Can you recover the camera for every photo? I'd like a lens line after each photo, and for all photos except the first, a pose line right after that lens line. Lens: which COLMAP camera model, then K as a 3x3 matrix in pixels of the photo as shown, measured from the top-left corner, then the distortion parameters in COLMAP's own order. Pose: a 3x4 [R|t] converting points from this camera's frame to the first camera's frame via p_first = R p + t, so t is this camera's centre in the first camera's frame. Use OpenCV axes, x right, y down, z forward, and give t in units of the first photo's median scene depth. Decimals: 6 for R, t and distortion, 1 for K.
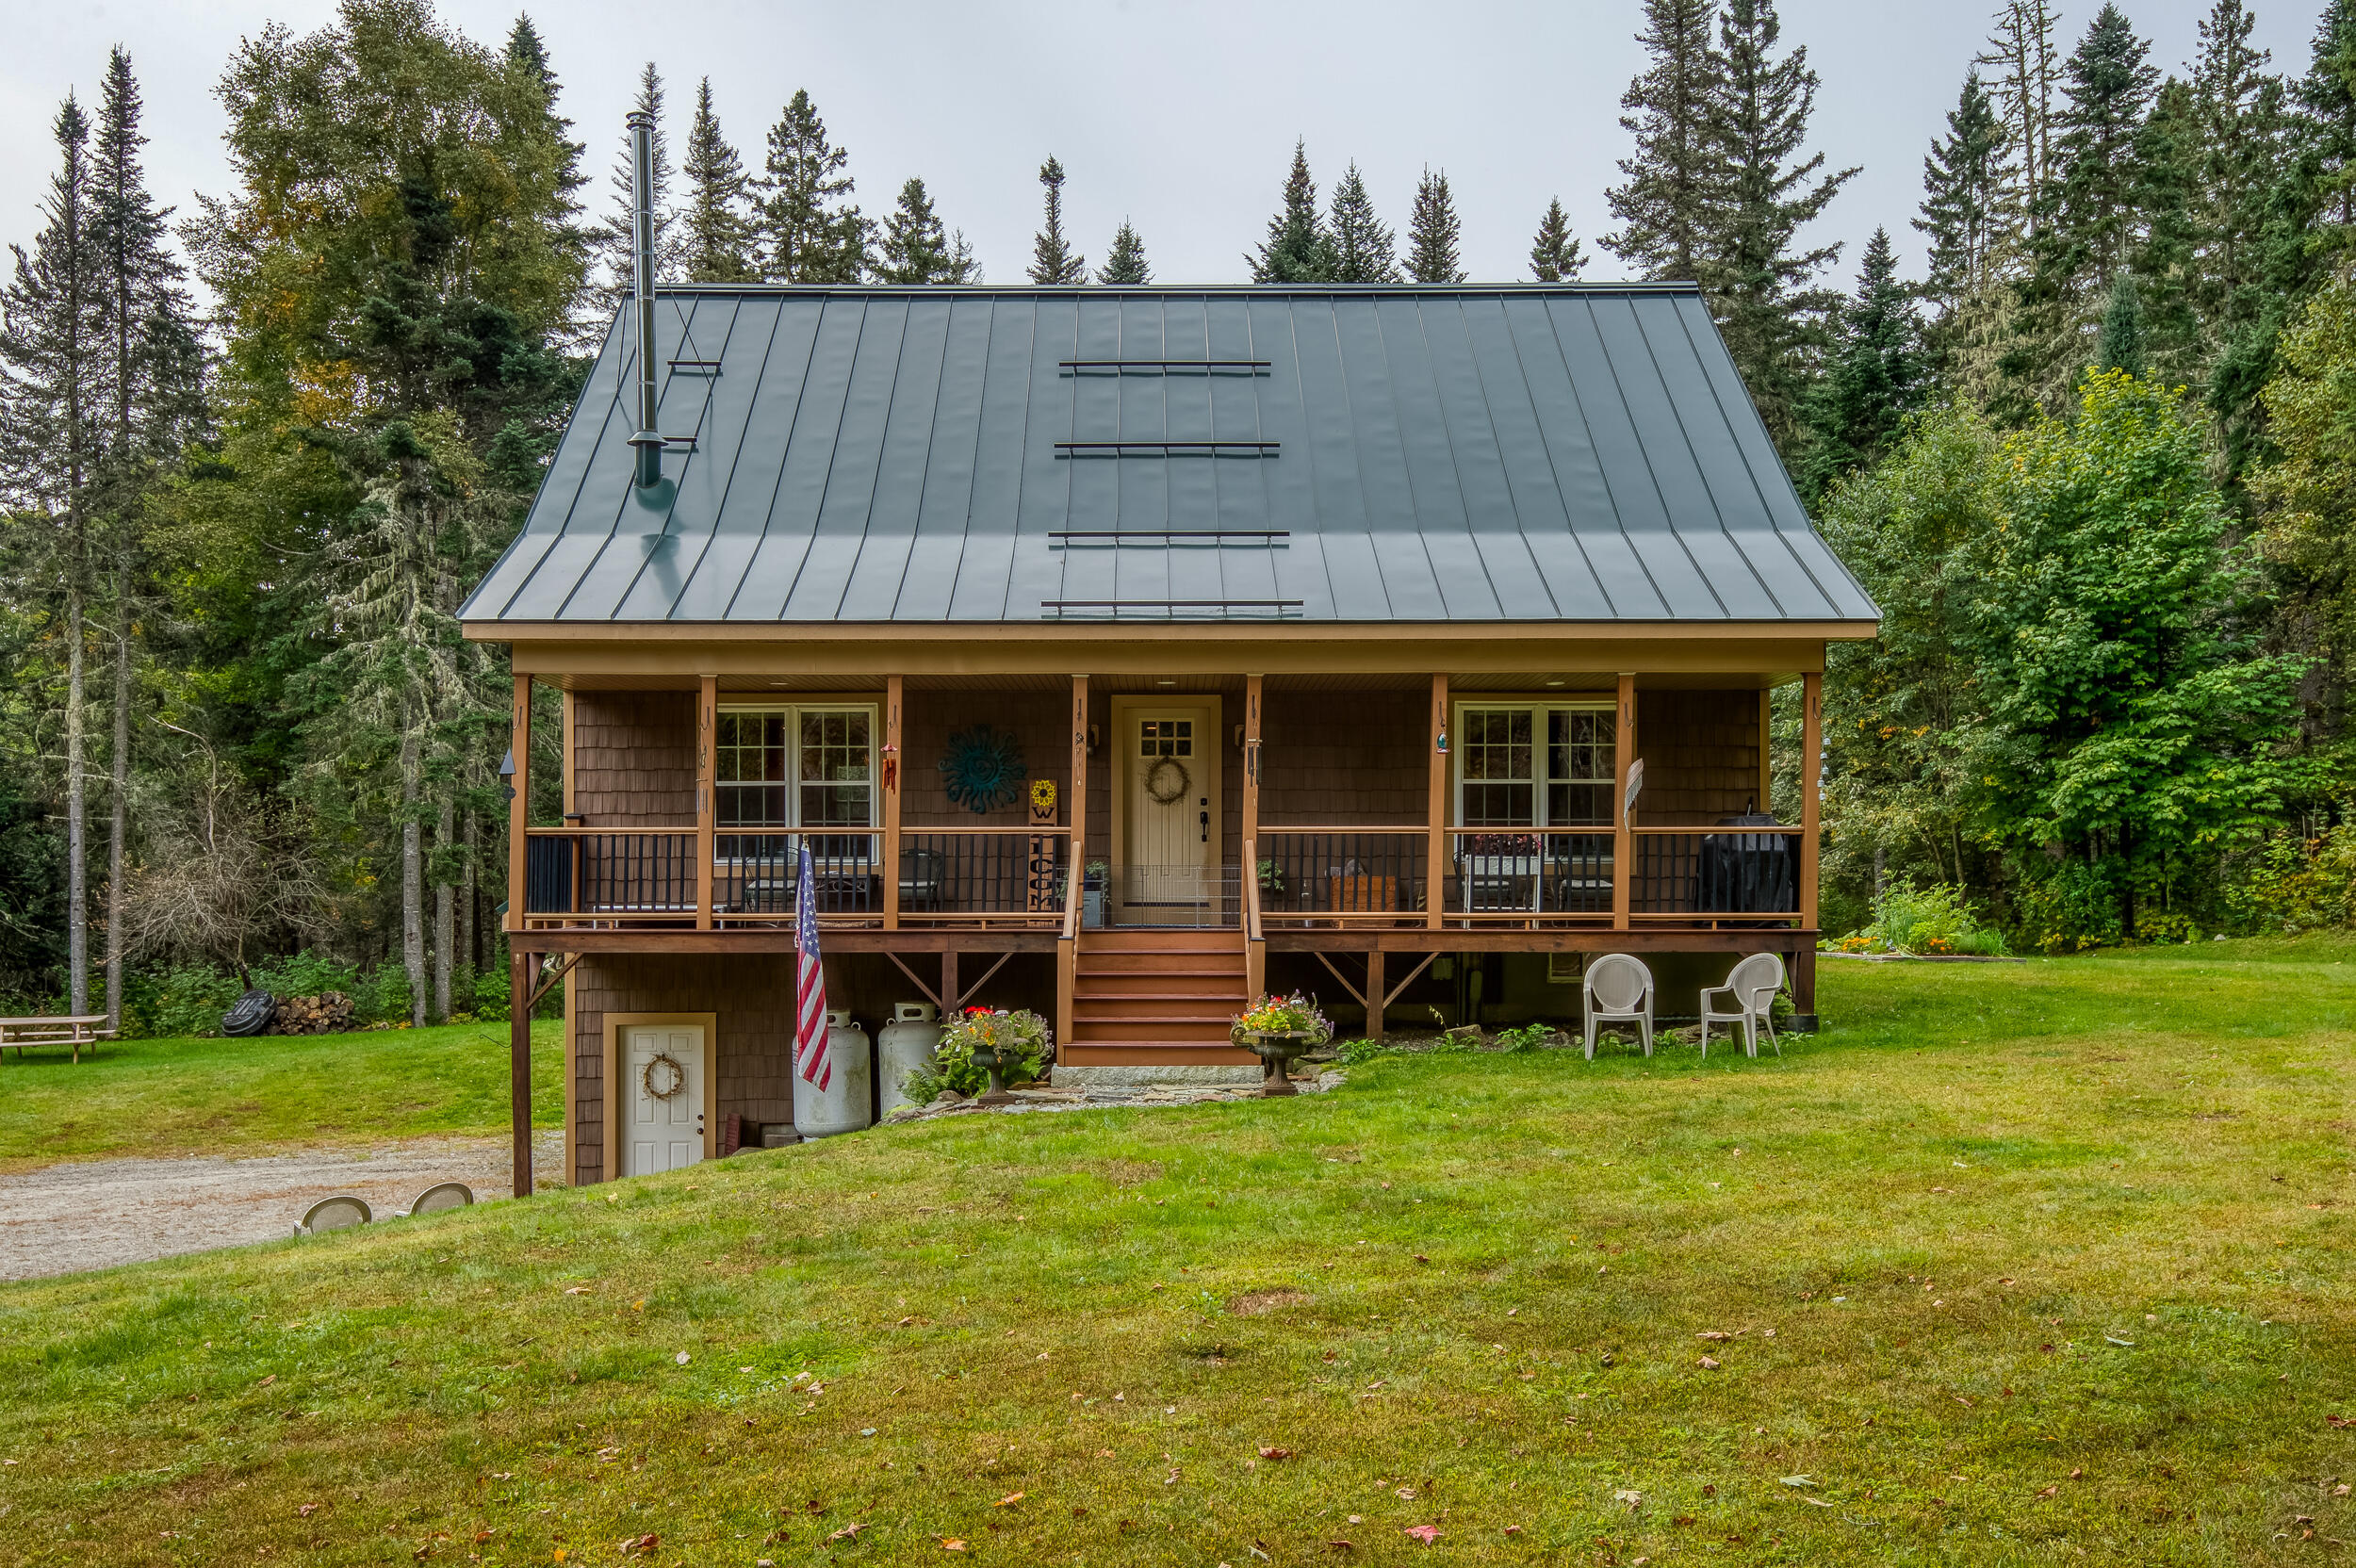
lens RADIAL K [[2103.1, 0, 1176.4], [0, 2103.1, 793.1], [0, 0, 1]] dist [0.010907, 0.004528]
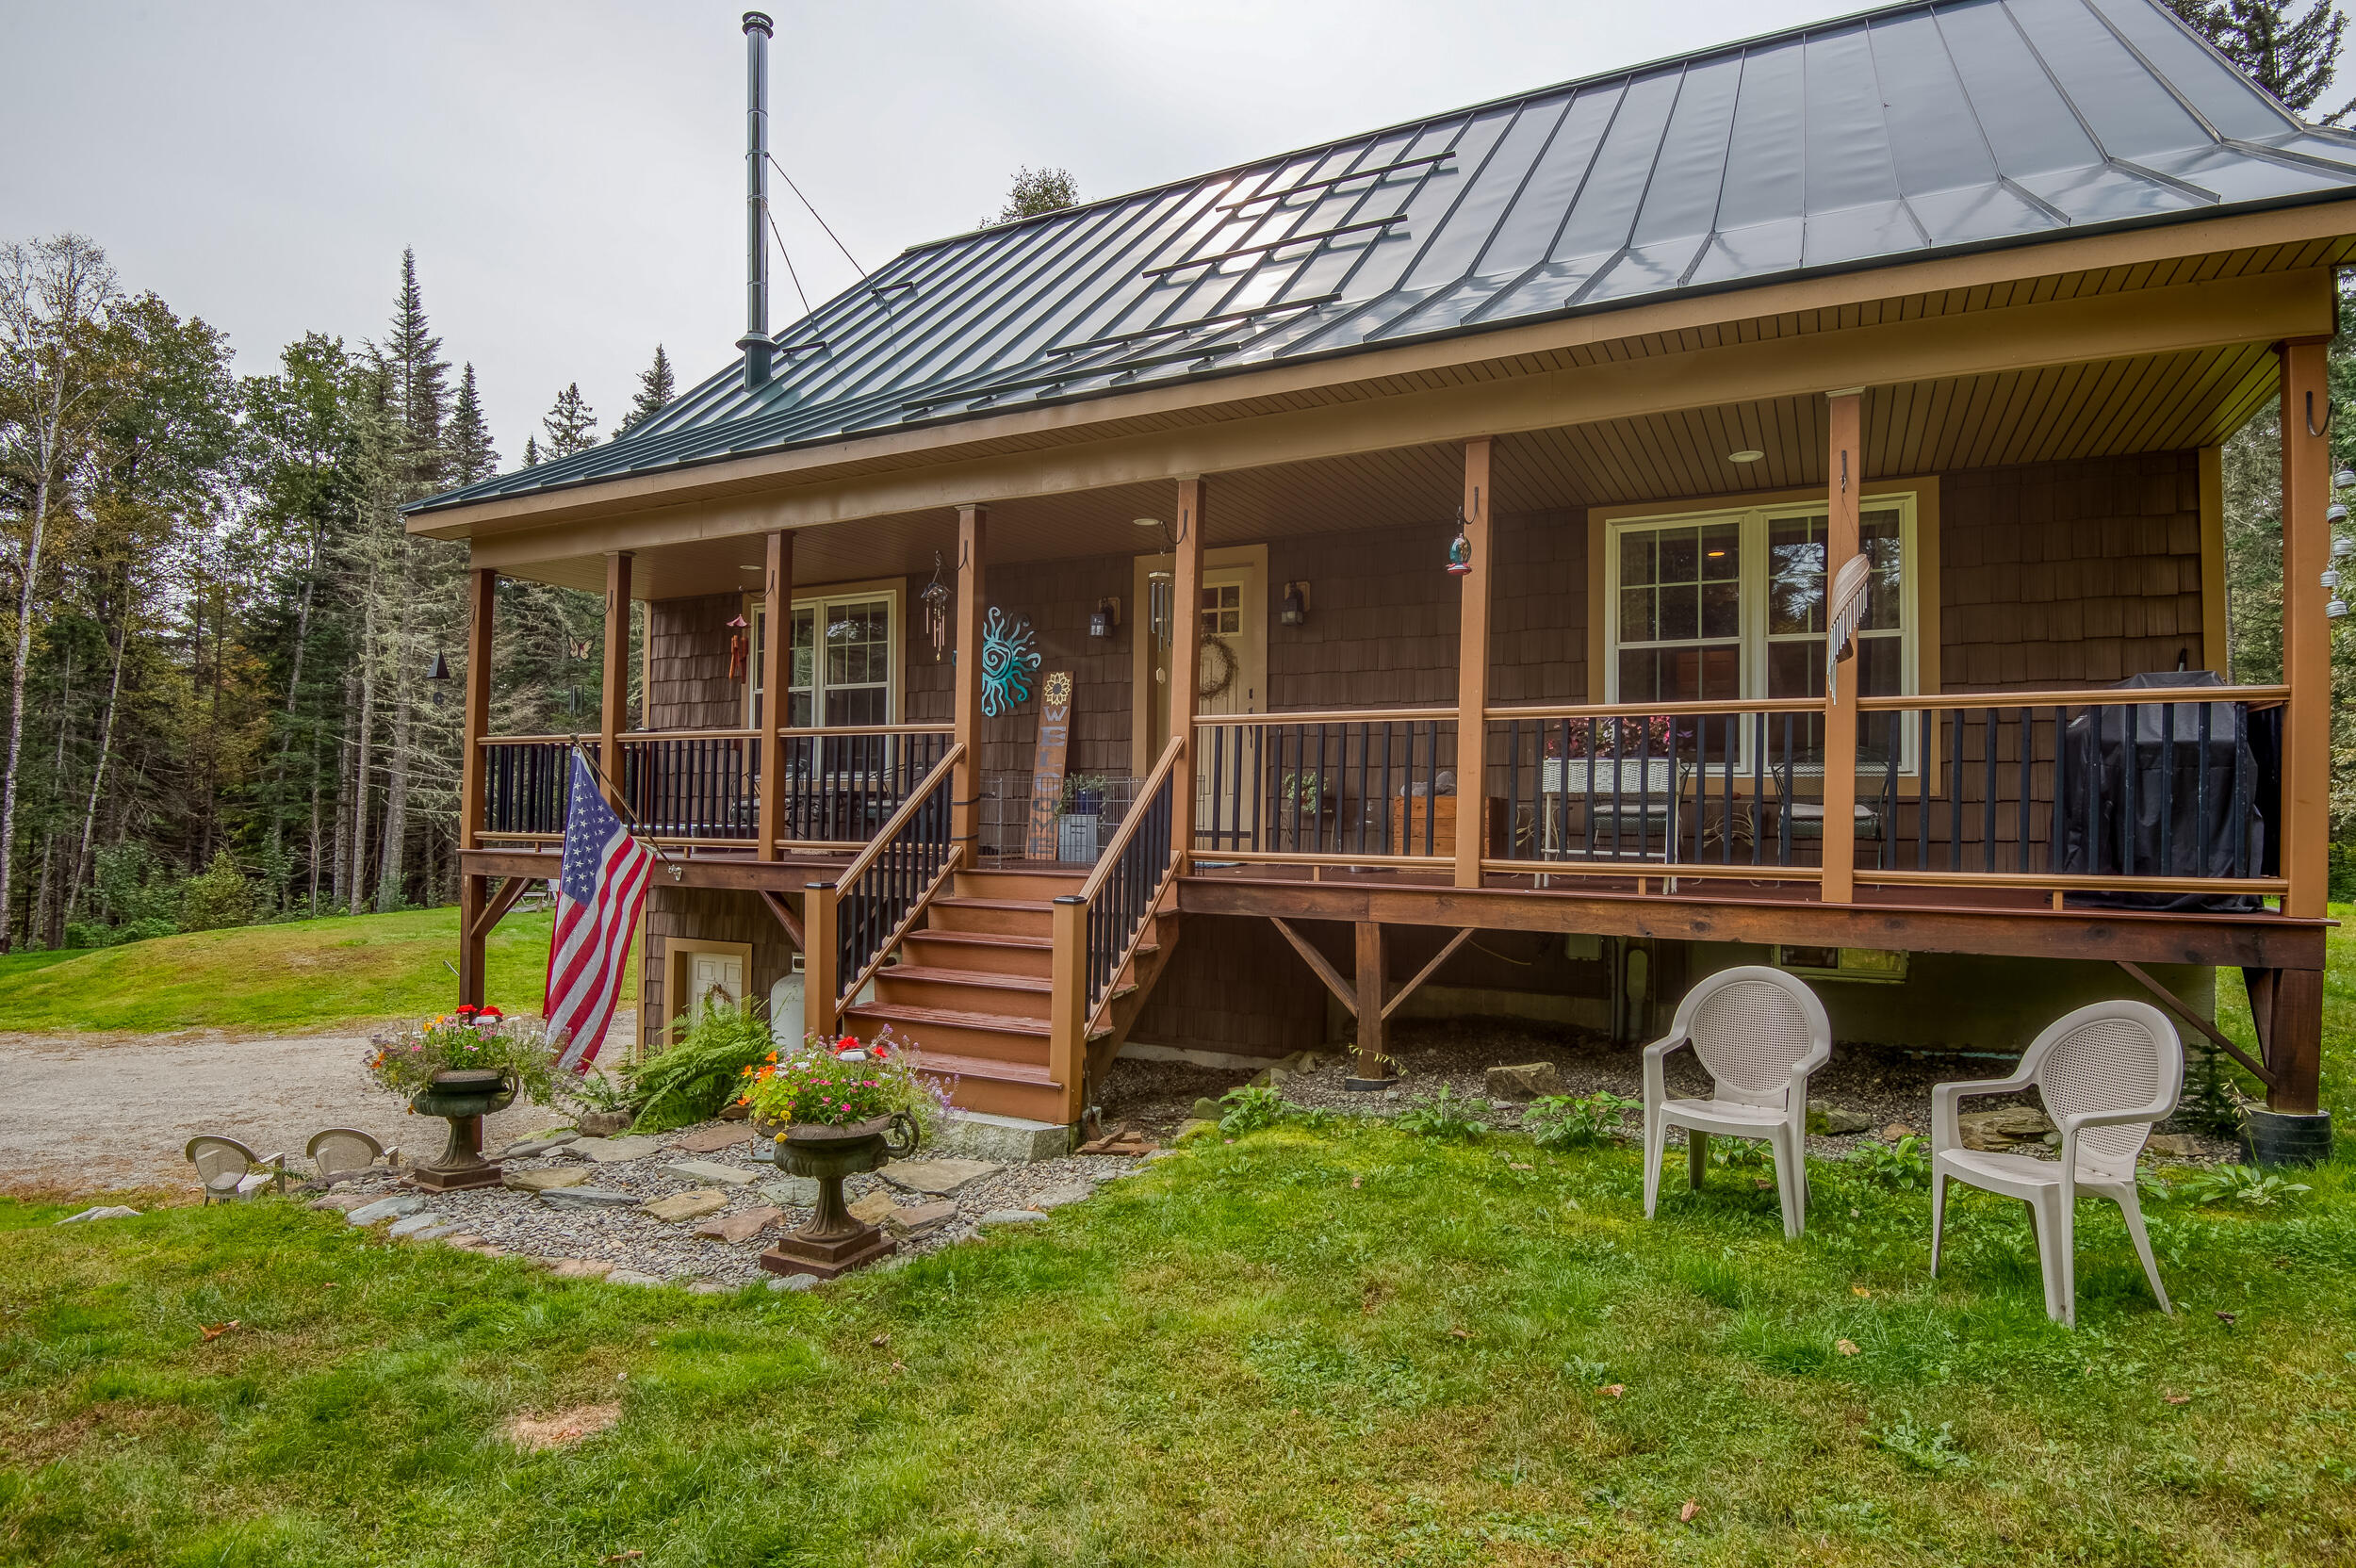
lens RADIAL K [[1248.4, 0, 1174.1], [0, 1248.4, 727.2], [0, 0, 1]] dist [-0.013523, -0.007623]
pose [[0.883528, -0.021864, -0.467868, 0.210536], [0.014149, 0.999700, -0.019997, 0.026715], [0.468165, 0.011048, 0.883572, 0.660106]]
